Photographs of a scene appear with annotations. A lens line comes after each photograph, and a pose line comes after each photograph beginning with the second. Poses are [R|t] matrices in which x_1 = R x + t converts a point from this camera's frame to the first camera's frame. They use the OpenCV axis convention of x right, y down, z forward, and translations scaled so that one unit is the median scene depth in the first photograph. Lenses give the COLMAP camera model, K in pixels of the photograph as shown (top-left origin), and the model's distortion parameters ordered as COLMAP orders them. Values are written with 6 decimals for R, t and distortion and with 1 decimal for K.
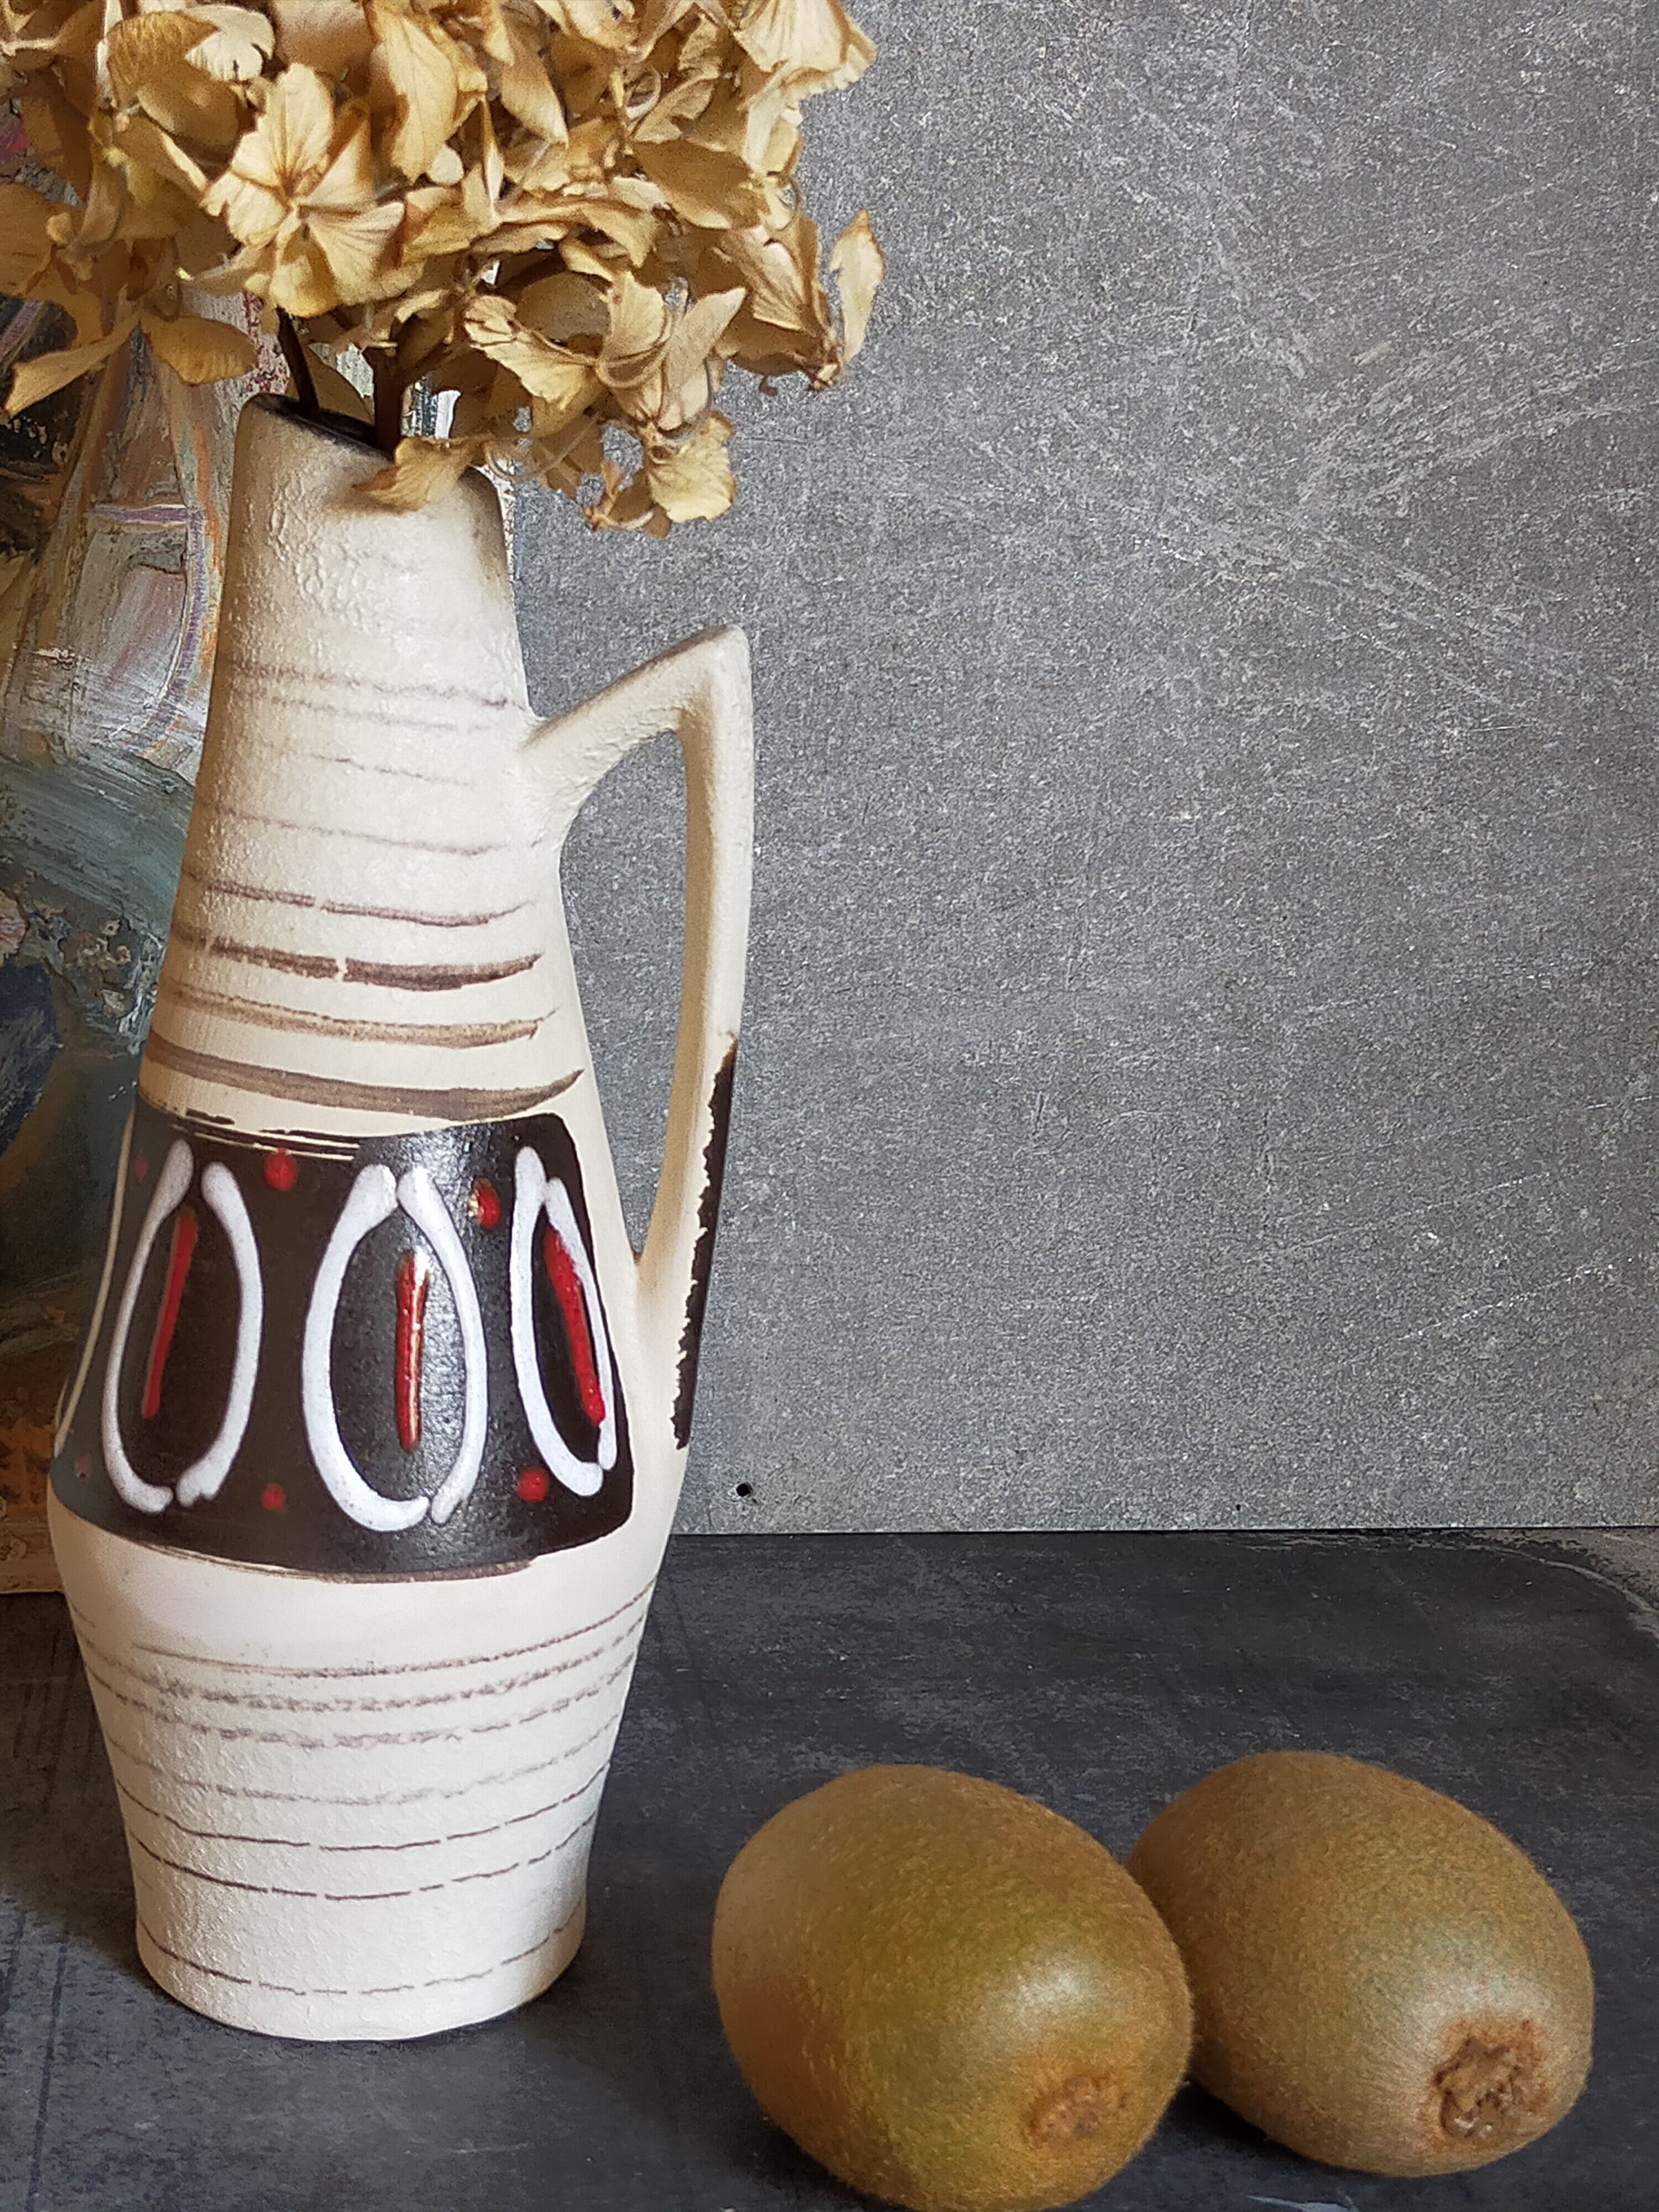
lens RADIAL K [[3447.6, 0, 880.2], [0, 3447.6, 1093.4], [0, 0, 1]] dist [0.074302, 0.000000]
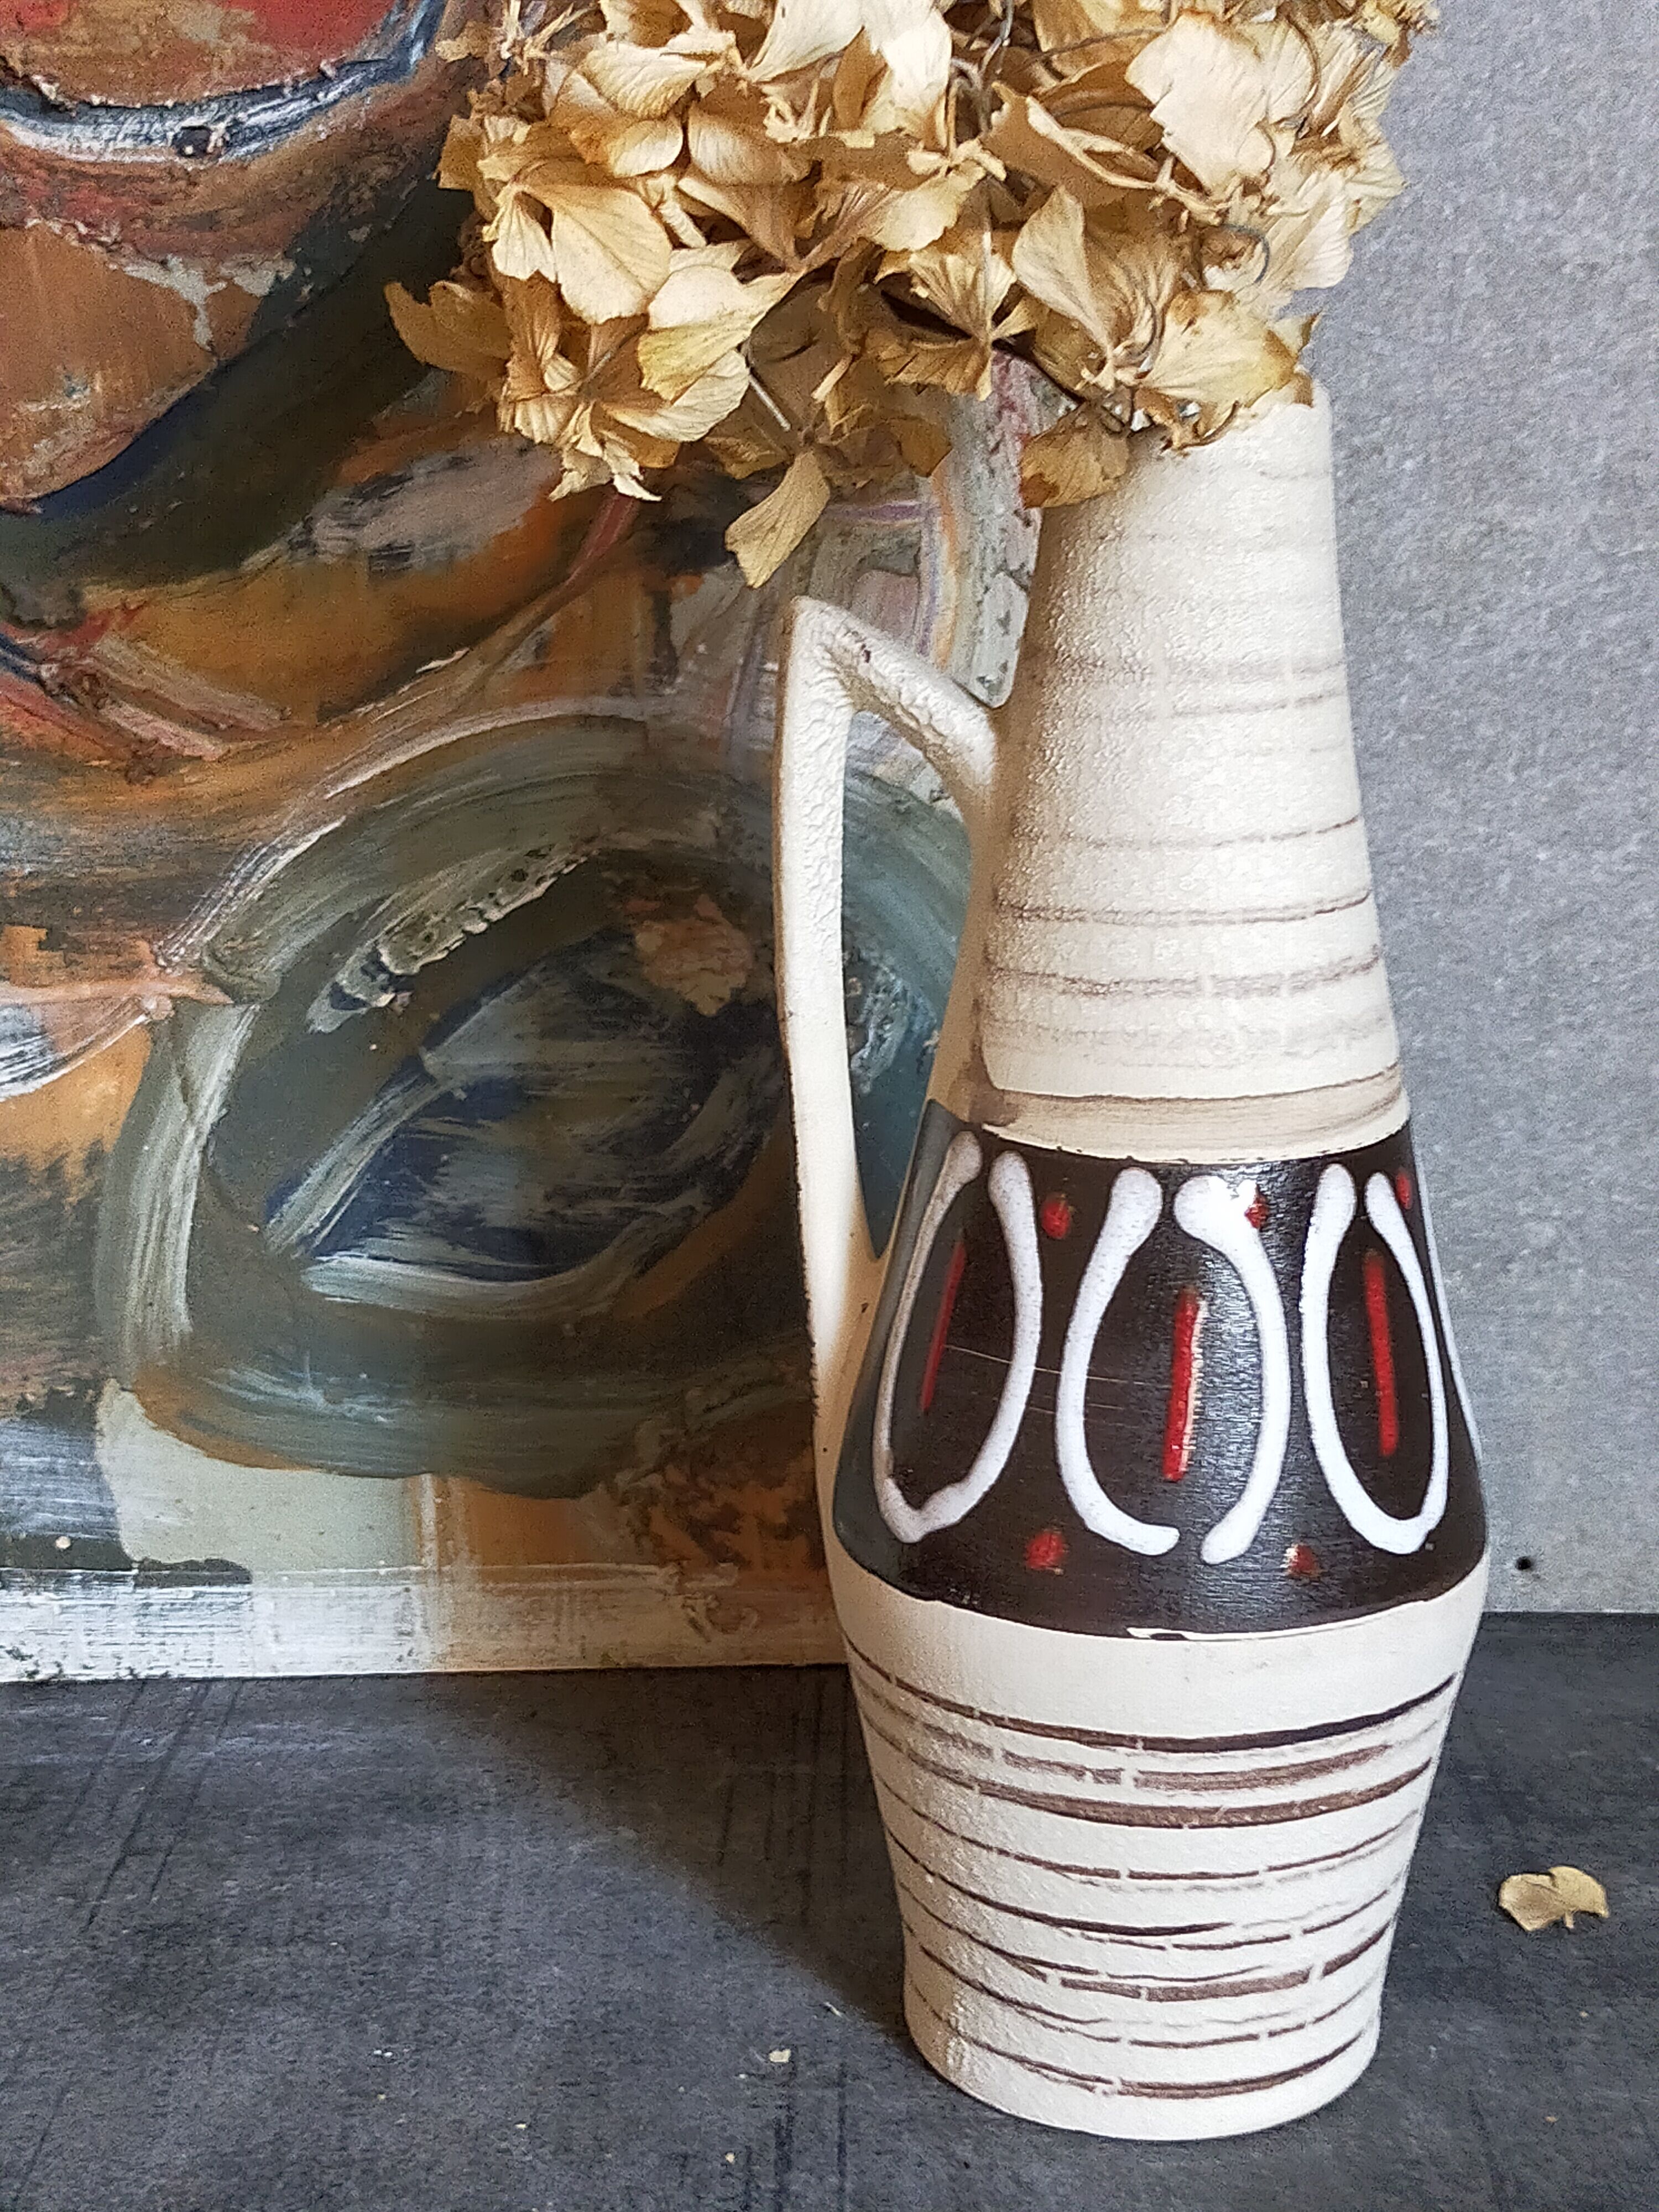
lens RADIAL K [[3447.6, 0, 801.3], [0, 3447.6, 1091.1], [0, 0, 1]] dist [0.074302, 0.000000]
pose [[0.982221, -0.007566, -0.187575, -0.057698], [0.010743, 0.999815, 0.015926, -0.026473], [0.187420, -0.017658, 0.982121, 0.084225]]
